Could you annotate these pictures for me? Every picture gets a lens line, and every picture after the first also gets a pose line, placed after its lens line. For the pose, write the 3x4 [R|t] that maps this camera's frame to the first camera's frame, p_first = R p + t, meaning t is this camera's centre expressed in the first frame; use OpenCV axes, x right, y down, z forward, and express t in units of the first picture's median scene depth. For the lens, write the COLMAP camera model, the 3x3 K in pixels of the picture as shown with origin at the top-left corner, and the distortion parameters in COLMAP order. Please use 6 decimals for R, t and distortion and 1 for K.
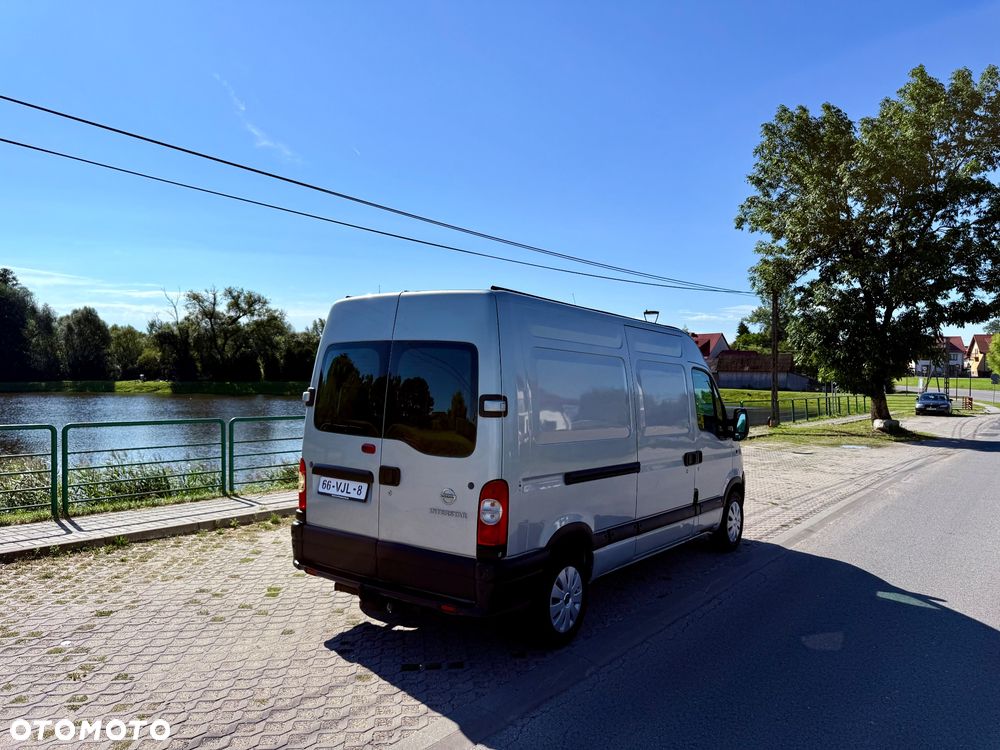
lens RADIAL K [[710.4, 0, 505.9], [0, 710.4, 376.8], [0, 0, 1]] dist [0.029103, -0.030084]
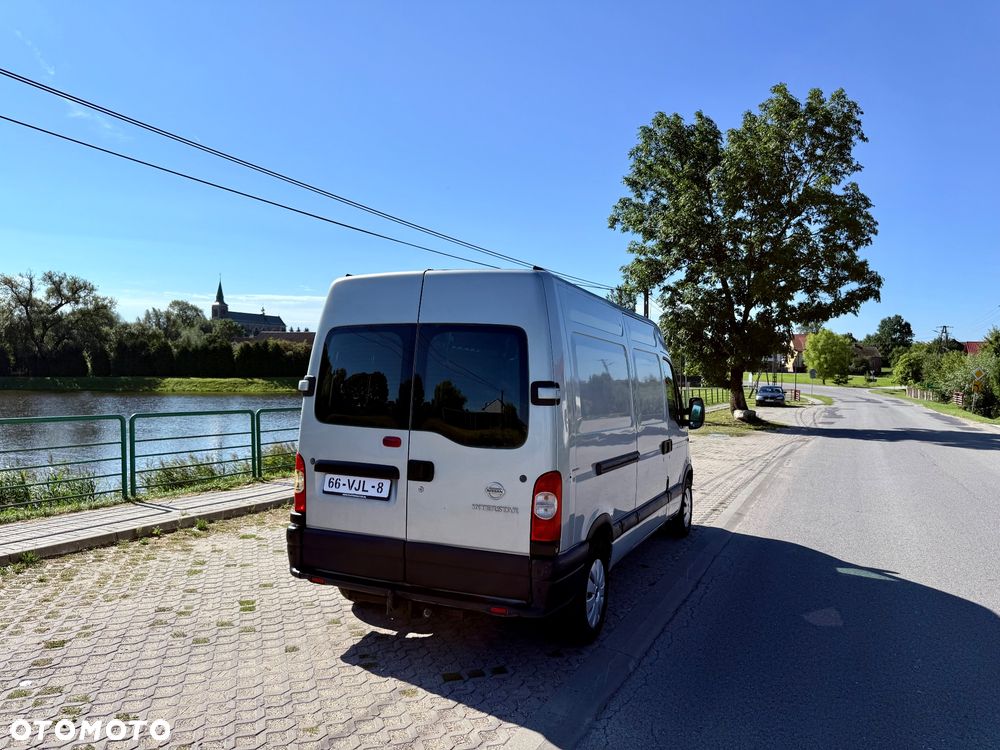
lens RADIAL K [[710.4, 0, 505.9], [0, 710.4, 376.8], [0, 0, 1]] dist [0.029103, -0.030084]
pose [[0.979239, -0.000803, 0.202707, -0.204955], [-0.000613, 0.999976, 0.006919, 0.010097], [-0.202707, -0.006899, 0.979215, 0.068515]]
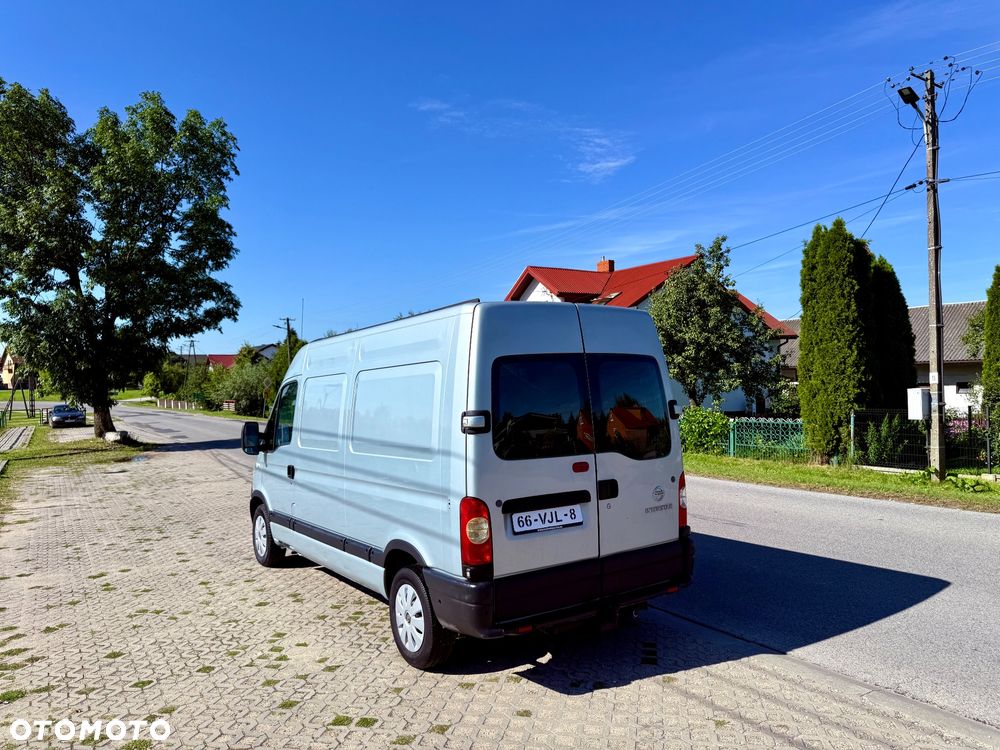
lens RADIAL K [[710.4, 0, 505.9], [0, 710.4, 376.8], [0, 0, 1]] dist [0.029103, -0.030084]
pose [[0.338670, -0.019430, 0.940705, -0.972084], [0.034585, 0.999368, 0.008190, -0.026009], [-0.940269, 0.029760, 0.339128, 0.672755]]
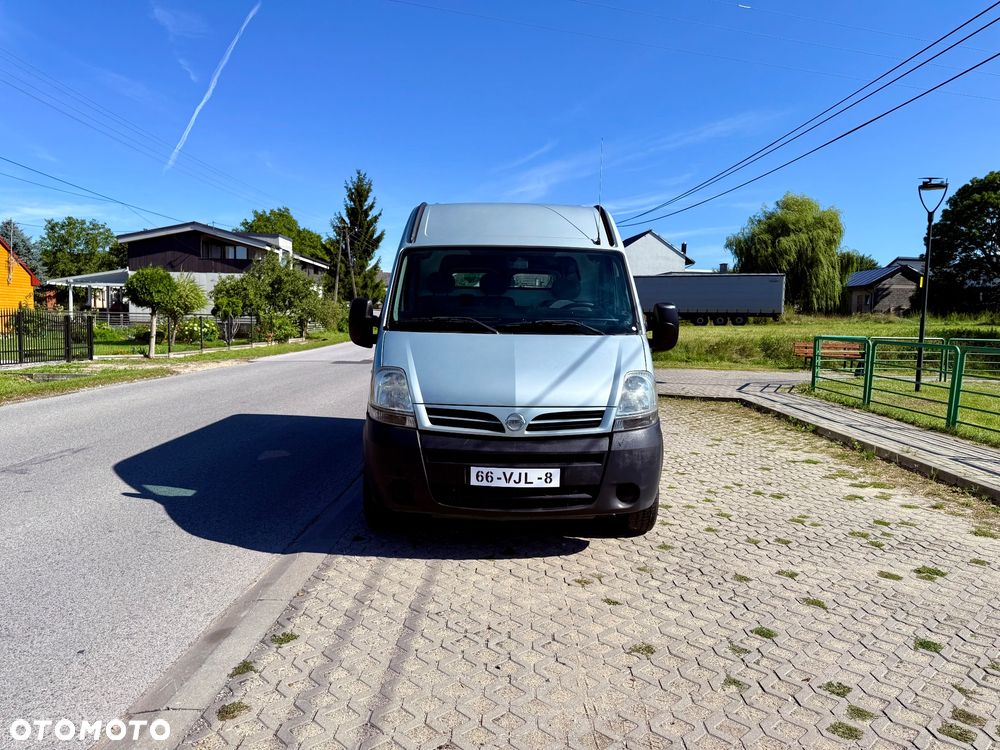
lens RADIAL K [[704.4, 0, 498.0], [0, 704.4, 383.9], [0, 0, 1]] dist [0.101370, -0.160715]
pose [[-0.808299, 0.019321, -0.588455, 0.838129], [-0.033601, 0.996319, 0.078867, 0.092159], [0.587813, 0.083521, -0.804674, 2.196752]]
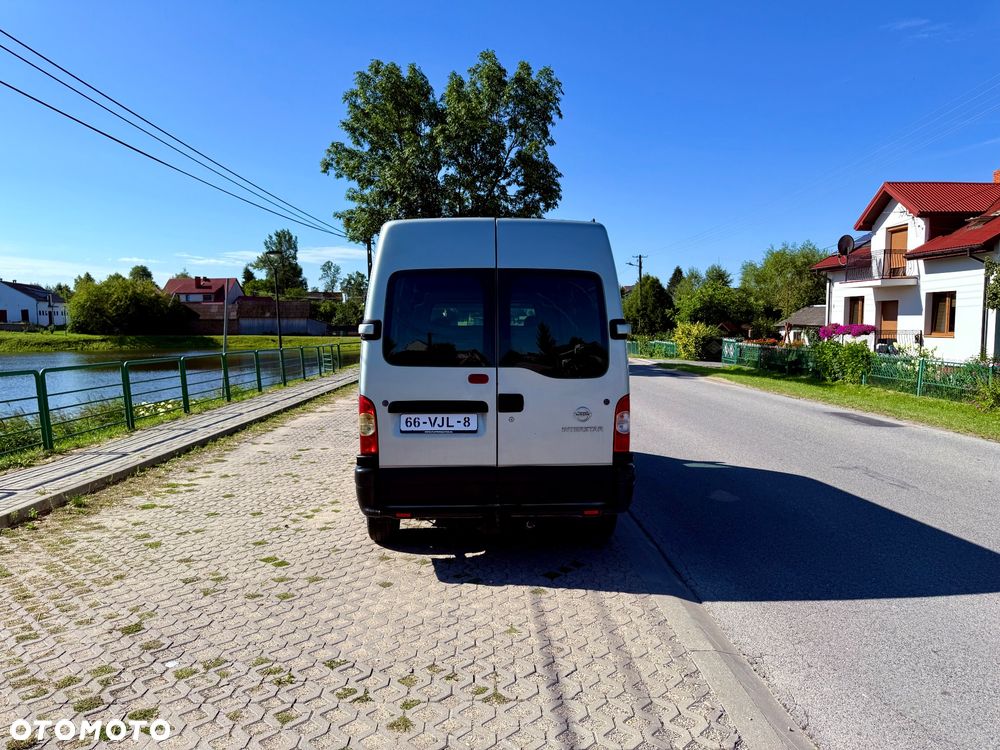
lens RADIAL K [[701.7, 0, 503.7], [0, 701.7, 383.9], [0, 0, 1]] dist [0.083727, -0.103373]
pose [[0.776450, -0.069896, 0.626291, -0.678168], [0.016362, 0.995731, 0.090841, 0.018021], [-0.629966, -0.060286, 0.774279, 0.195436]]
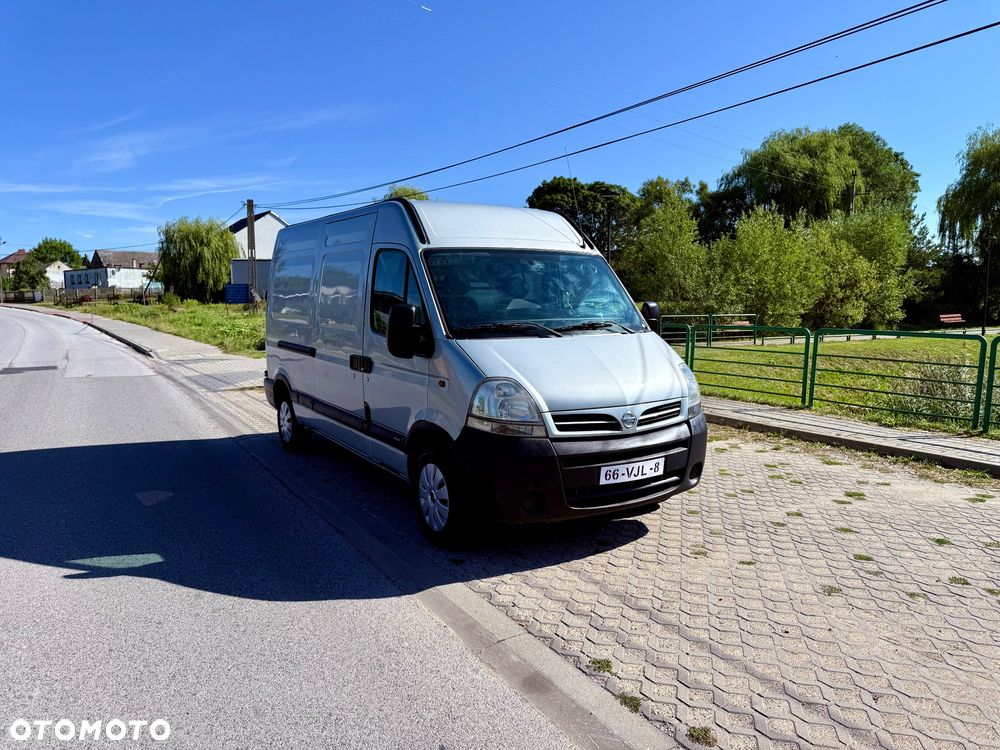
lens RADIAL K [[704.4, 0, 498.0], [0, 704.4, 383.9], [0, 0, 1]] dist [0.101370, -0.160715]
pose [[-0.388536, 0.088193, -0.917203, 1.162031], [0.002698, 0.995514, 0.094580, 0.075426], [0.921429, 0.034273, -0.387031, 1.786766]]
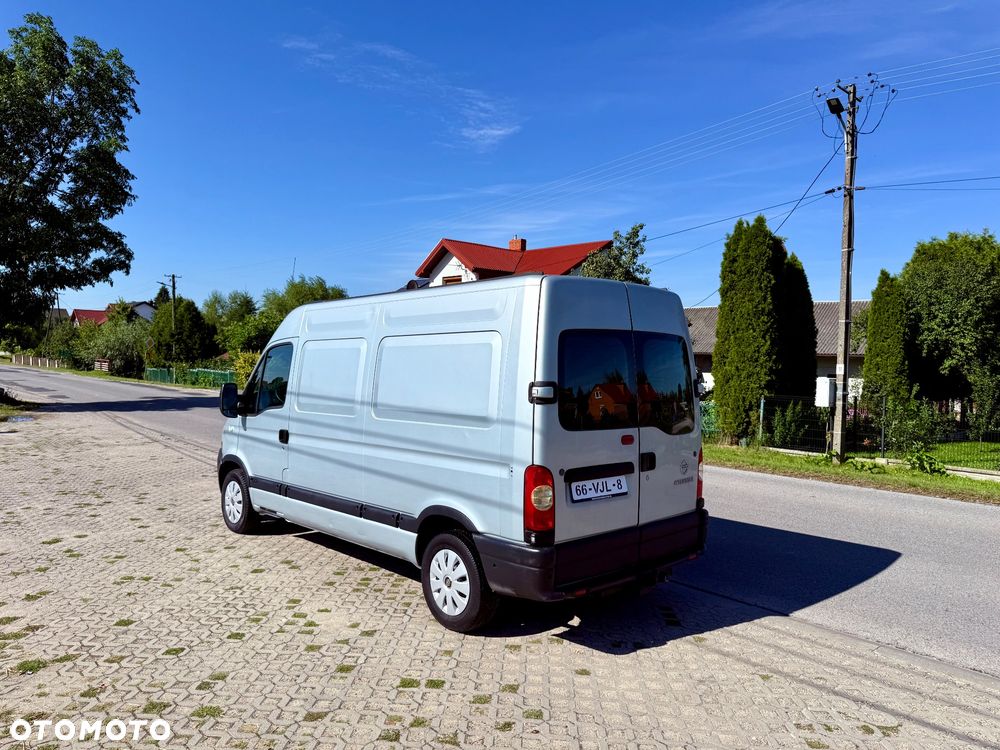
lens RADIAL K [[708.4, 0, 500.0], [0, 708.4, 375.0], [0, 0, 1]] dist [0.044064, -0.051125]
pose [[0.192051, -0.038843, 0.980616, -1.038561], [-0.015904, 0.998962, 0.042684, -0.023976], [-0.981256, -0.023793, 0.191234, 0.862916]]
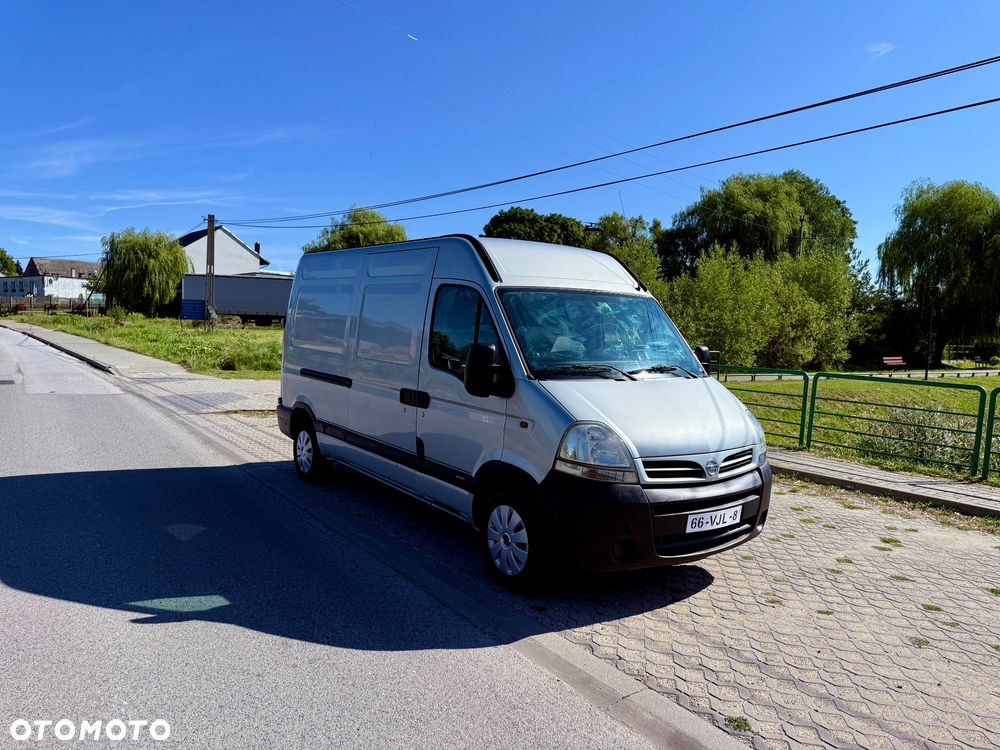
lens RADIAL K [[708.7, 0, 494.1], [0, 708.7, 383.6], [0, 0, 1]] dist [0.040188, -0.045235]
pose [[-0.321438, 0.043979, -0.945909, 1.209118], [-0.034241, 0.997728, 0.058024, 0.059745], [0.946311, 0.051040, -0.319202, 1.637209]]
